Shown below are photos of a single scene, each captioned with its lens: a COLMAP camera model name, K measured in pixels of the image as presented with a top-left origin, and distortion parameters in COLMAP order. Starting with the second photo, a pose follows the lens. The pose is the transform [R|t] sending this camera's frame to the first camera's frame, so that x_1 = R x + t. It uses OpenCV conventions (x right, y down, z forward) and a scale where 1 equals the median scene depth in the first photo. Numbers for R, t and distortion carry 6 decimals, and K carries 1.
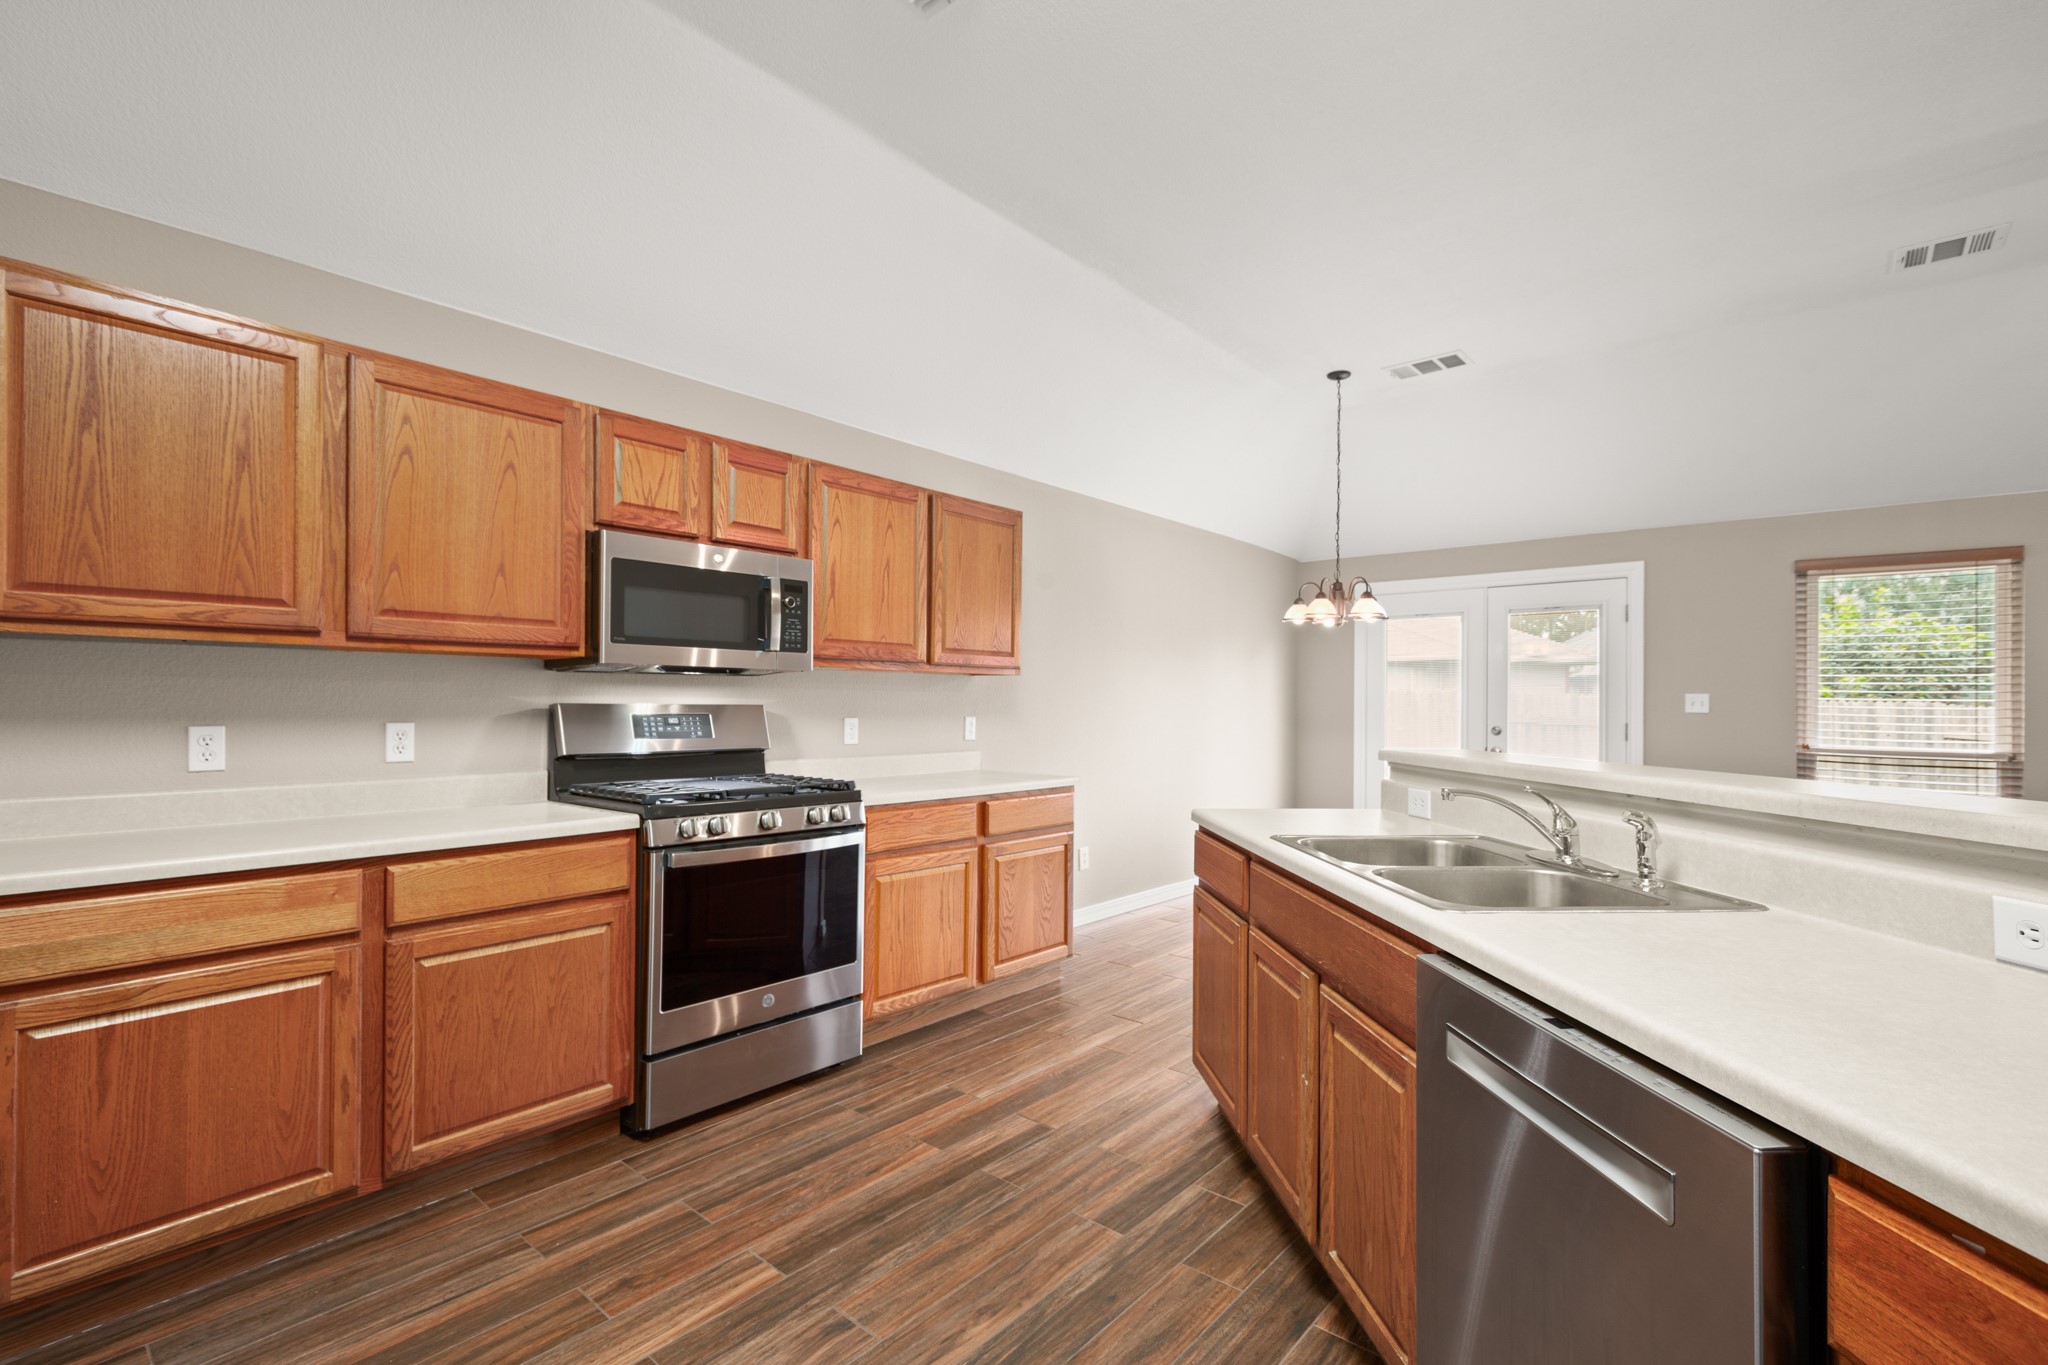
lens RADIAL K [[924.8, 0, 1030.7], [0, 924.8, 689.0], [0, 0, 1]] dist [0.008148, -0.000405]
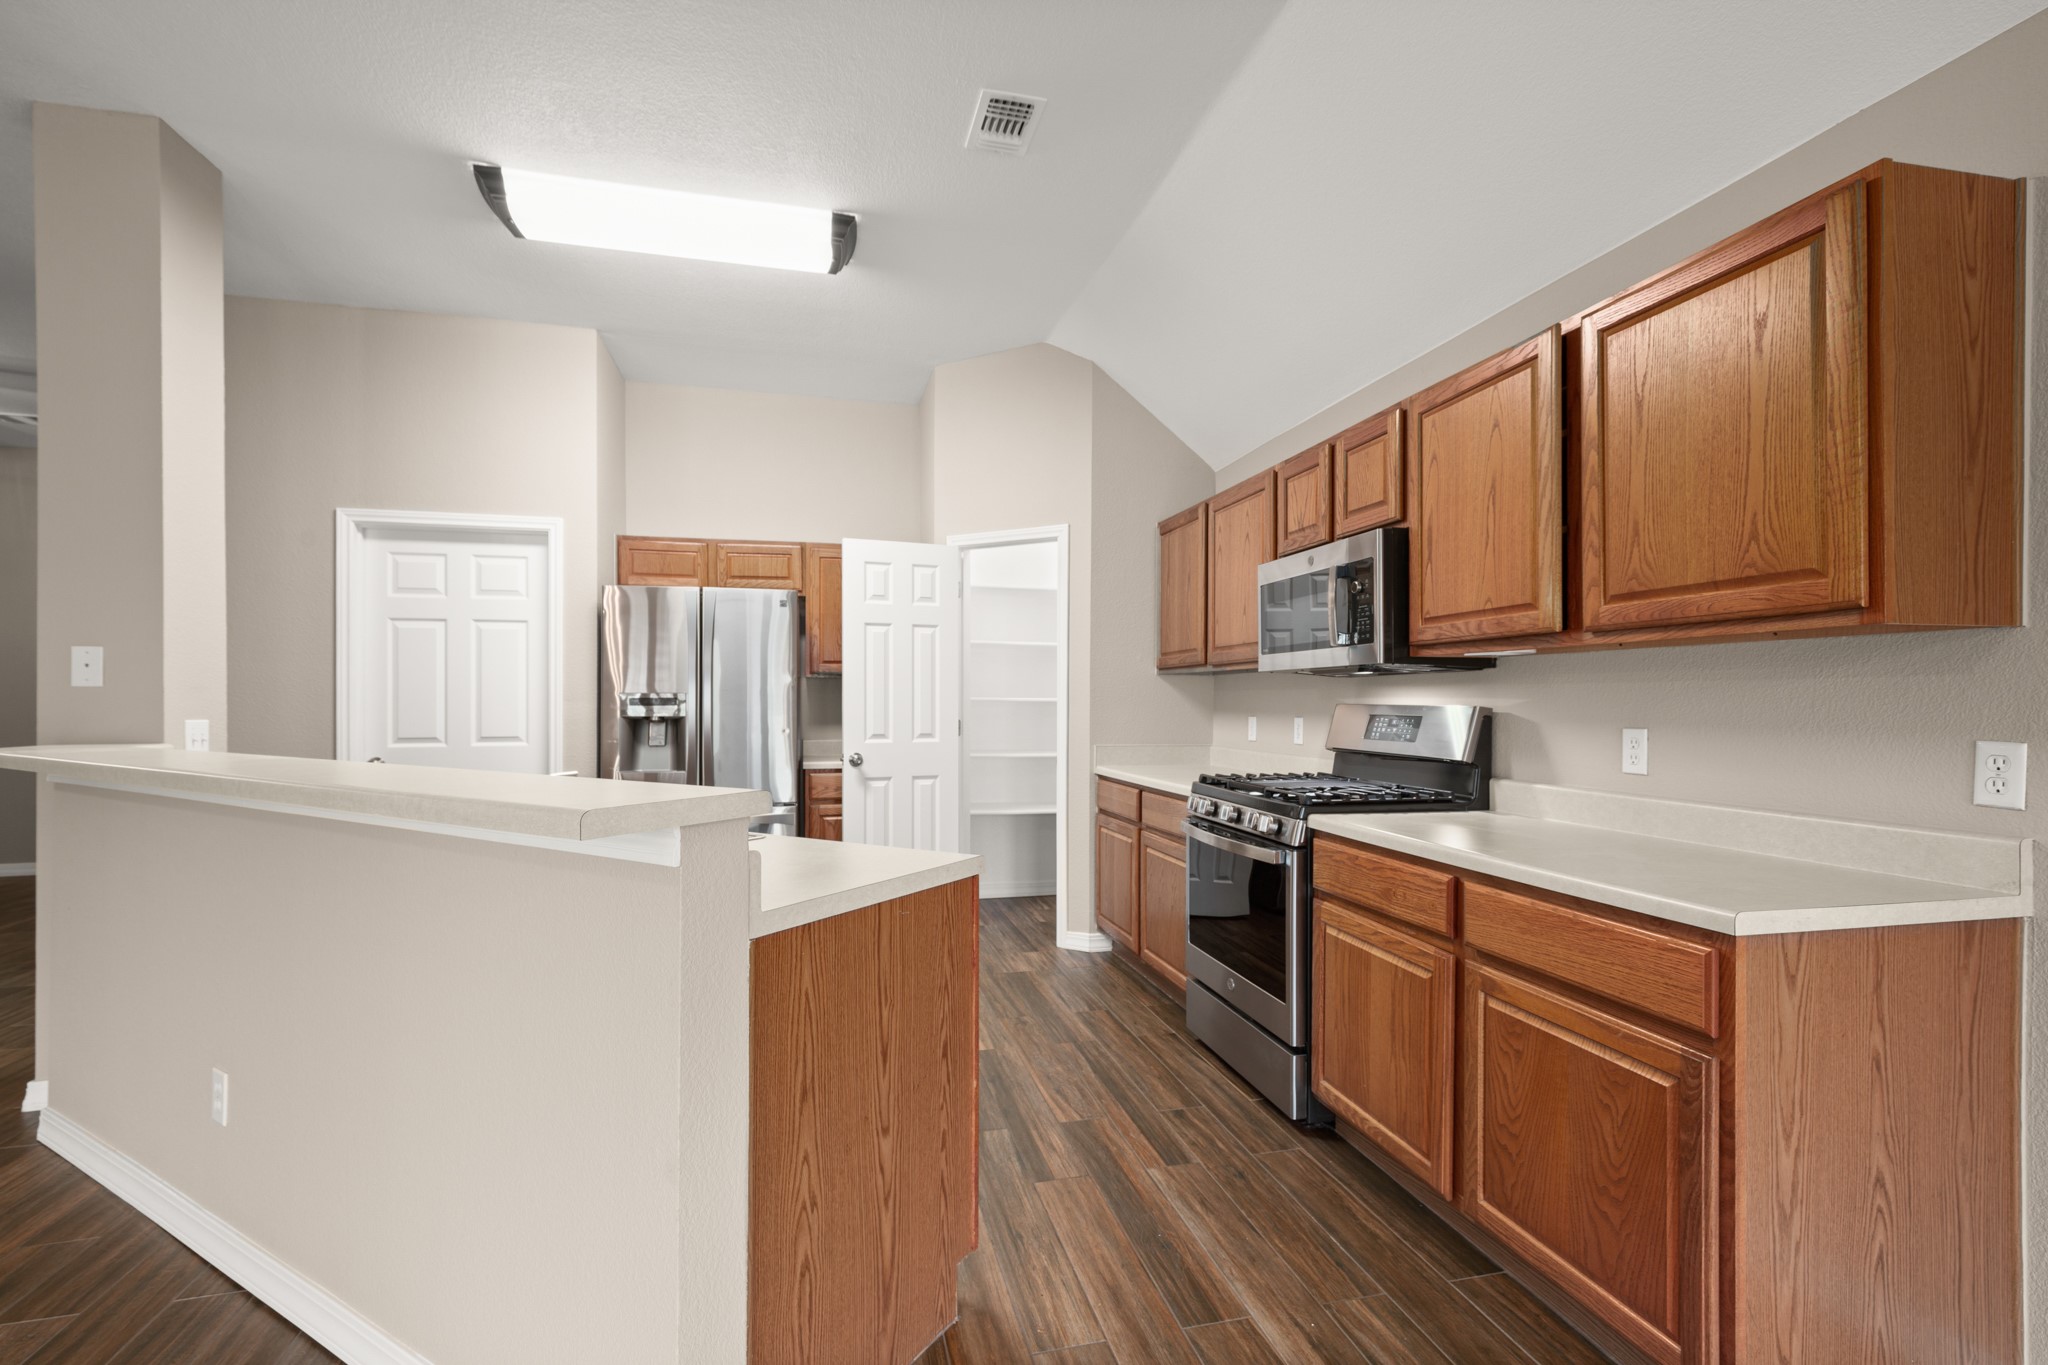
lens RADIAL K [[929.0, 0, 1041.1], [0, 929.0, 685.3], [0, 0, 1]] dist [0.022483, -0.000079]
pose [[-0.579094, -0.022604, -0.814948, 0.573627], [0.004244, 0.999518, -0.030740, 0.022694], [0.815250, -0.021260, -0.578719, 1.159746]]
